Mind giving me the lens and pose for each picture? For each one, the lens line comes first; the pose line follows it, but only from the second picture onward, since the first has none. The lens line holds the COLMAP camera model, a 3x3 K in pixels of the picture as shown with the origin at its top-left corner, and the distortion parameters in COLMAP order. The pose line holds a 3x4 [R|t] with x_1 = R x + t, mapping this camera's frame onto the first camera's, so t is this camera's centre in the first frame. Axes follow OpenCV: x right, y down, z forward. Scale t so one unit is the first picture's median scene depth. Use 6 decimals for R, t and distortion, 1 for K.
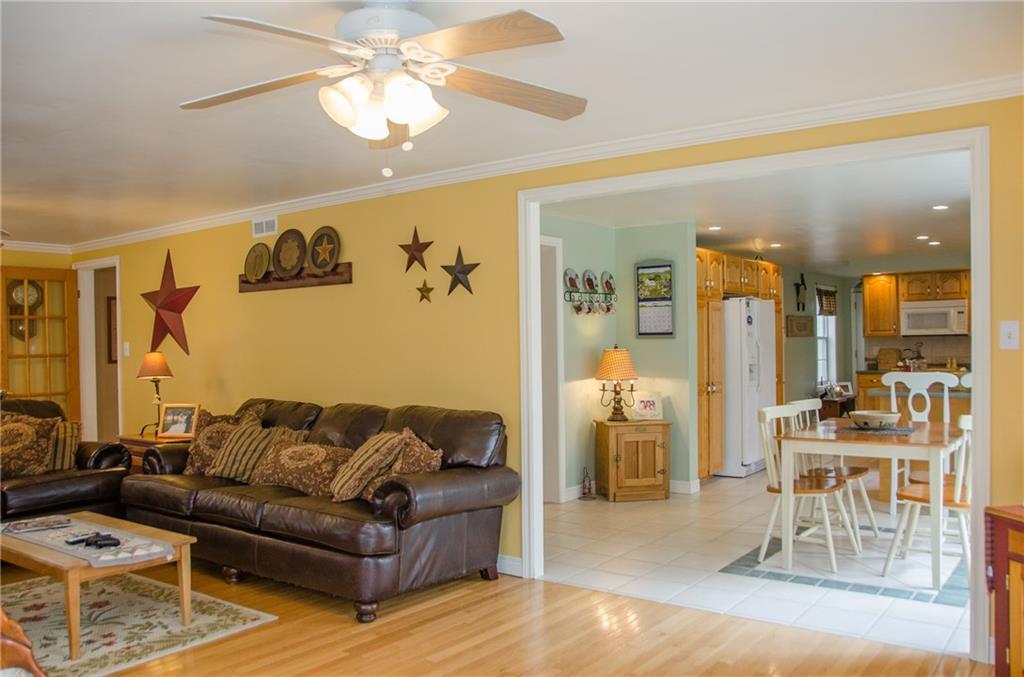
lens RADIAL K [[831.7, 0, 511.0], [0, 831.7, 352.5], [0, 0, 1]] dist [-0.141306, 0.128379]
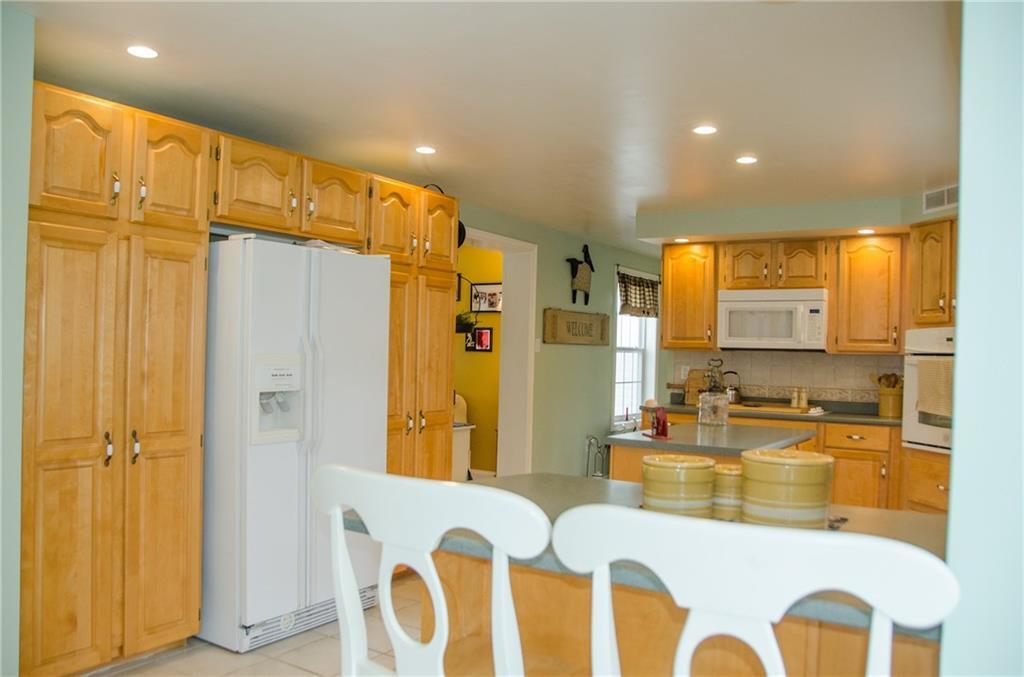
lens RADIAL K [[831.7, 0, 511.0], [0, 831.7, 352.5], [0, 0, 1]] dist [-0.141306, 0.128379]
pose [[0.995531, 0.041655, 0.084753, 0.615685], [-0.040871, 0.999104, -0.010958, -0.011028], [-0.085134, 0.007445, 0.996342, 0.918963]]
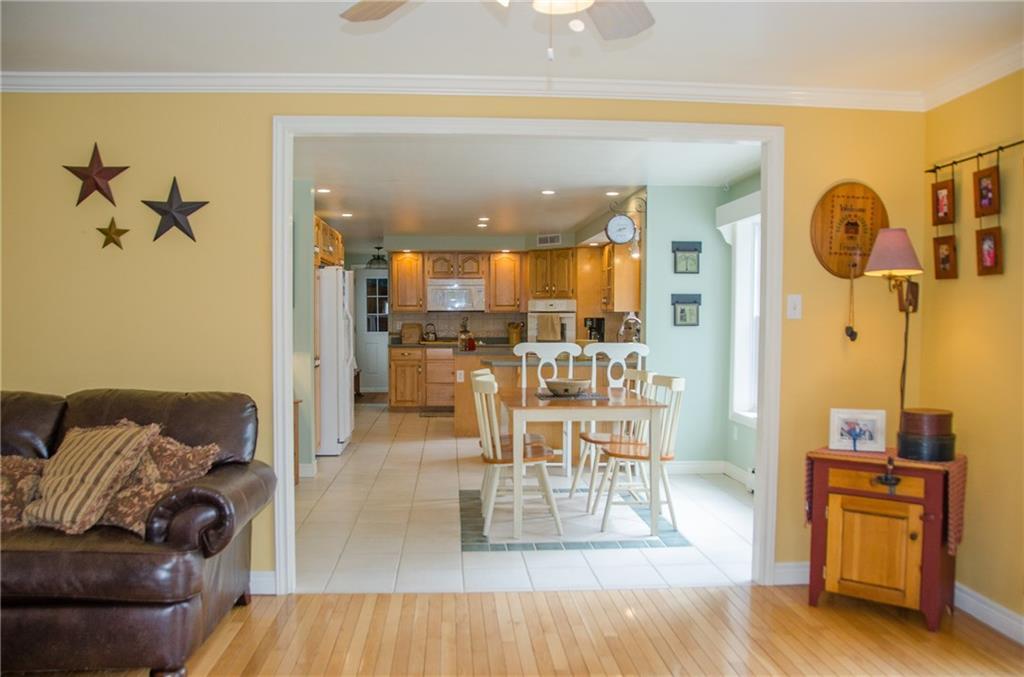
lens RADIAL K [[831.7, 0, 511.0], [0, 831.7, 352.5], [0, 0, 1]] dist [-0.141306, 0.128379]
pose [[0.758909, -0.011658, 0.651092, -0.308436], [-0.006428, 0.999657, 0.025392, 0.011419], [-0.651165, -0.023456, 0.758574, 0.228121]]
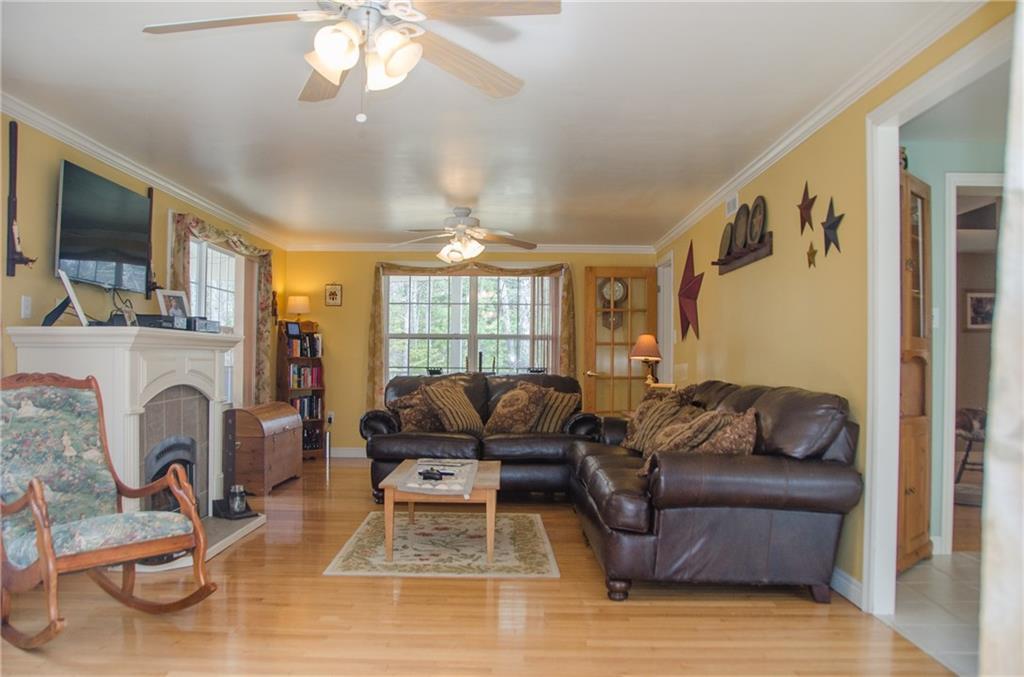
lens RADIAL K [[831.7, 0, 511.0], [0, 831.7, 352.5], [0, 0, 1]] dist [-0.141306, 0.128379]
pose [[0.596332, 0.011434, -0.802656, 0.396133], [-0.024874, 0.999682, -0.004239, 0.038896], [0.802352, 0.022493, 0.596427, 0.255140]]
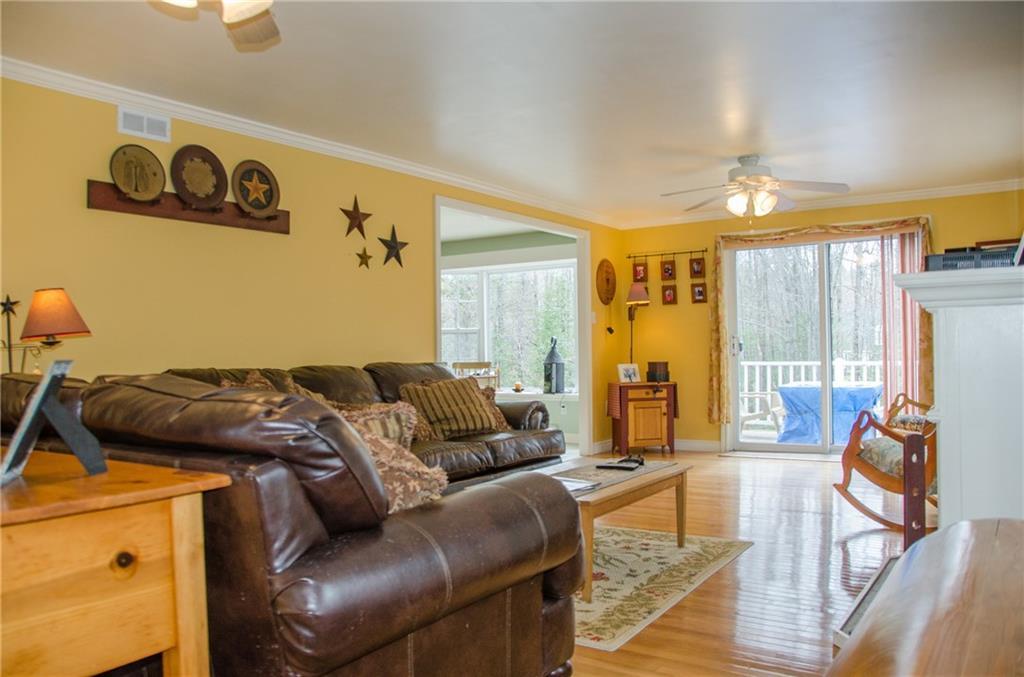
lens RADIAL K [[831.7, 0, 511.0], [0, 831.7, 352.5], [0, 0, 1]] dist [-0.141306, 0.128379]
pose [[-0.052371, 0.011891, 0.998557, -1.209029], [0.024912, 0.999633, -0.010597, 0.066927], [-0.998317, 0.024321, -0.052648, 0.884703]]
